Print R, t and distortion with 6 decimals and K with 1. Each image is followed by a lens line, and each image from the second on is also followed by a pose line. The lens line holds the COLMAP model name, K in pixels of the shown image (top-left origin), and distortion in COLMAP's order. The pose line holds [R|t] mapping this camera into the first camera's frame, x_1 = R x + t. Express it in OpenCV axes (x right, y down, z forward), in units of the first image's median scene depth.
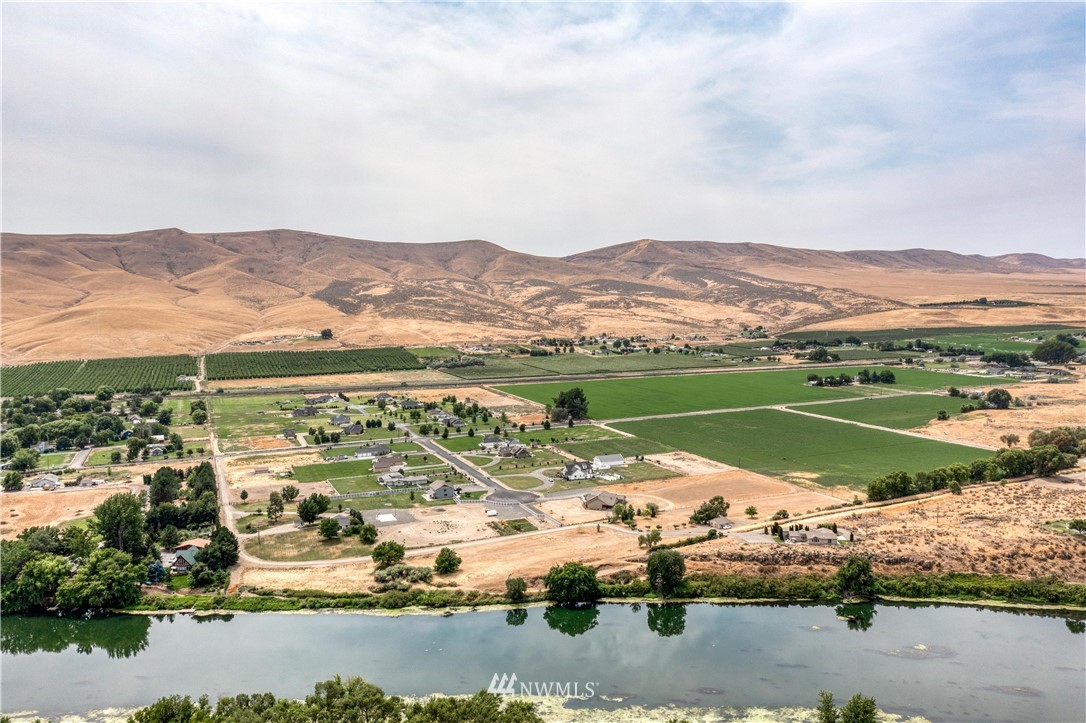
lens RADIAL K [[873.9, 0, 543.3], [0, 873.9, 362.8], [0, 0, 1]] dist [-0.017077, 0.014998]
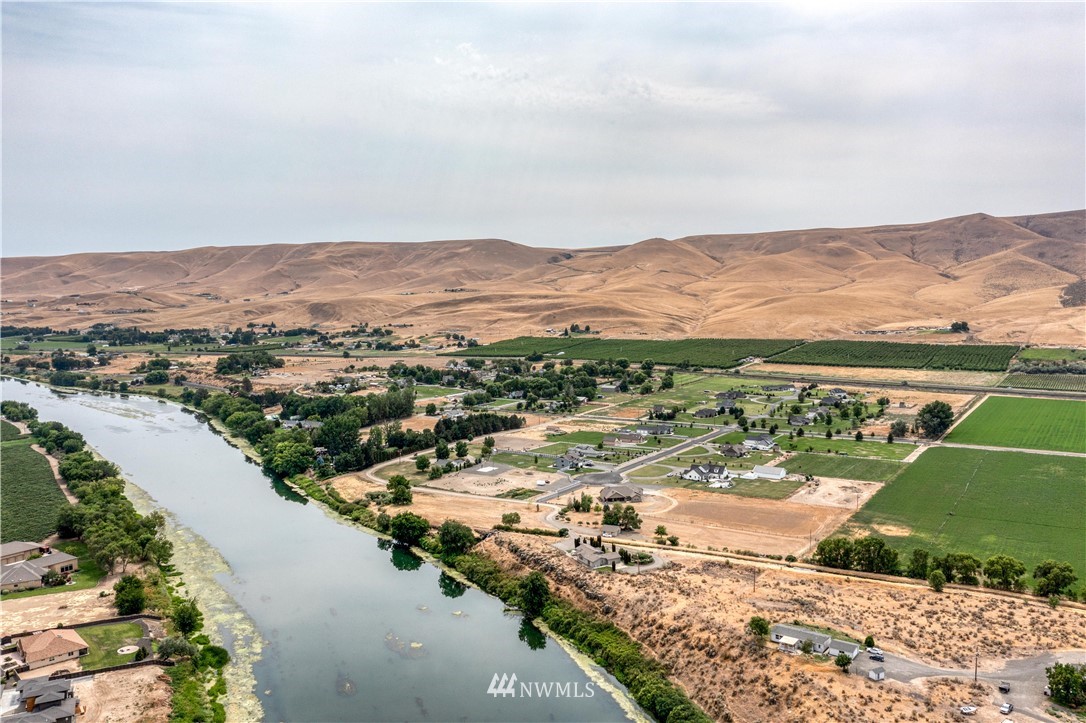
lens RADIAL K [[873.9, 0, 542.5], [0, 873.9, 361.1], [0, 0, 1]] dist [-0.017077, 0.014998]
pose [[0.543437, 0.074404, -0.836146, 0.158351], [-0.060358, 0.996949, 0.049484, -0.008592], [0.837277, 0.023577, 0.546270, 0.063092]]
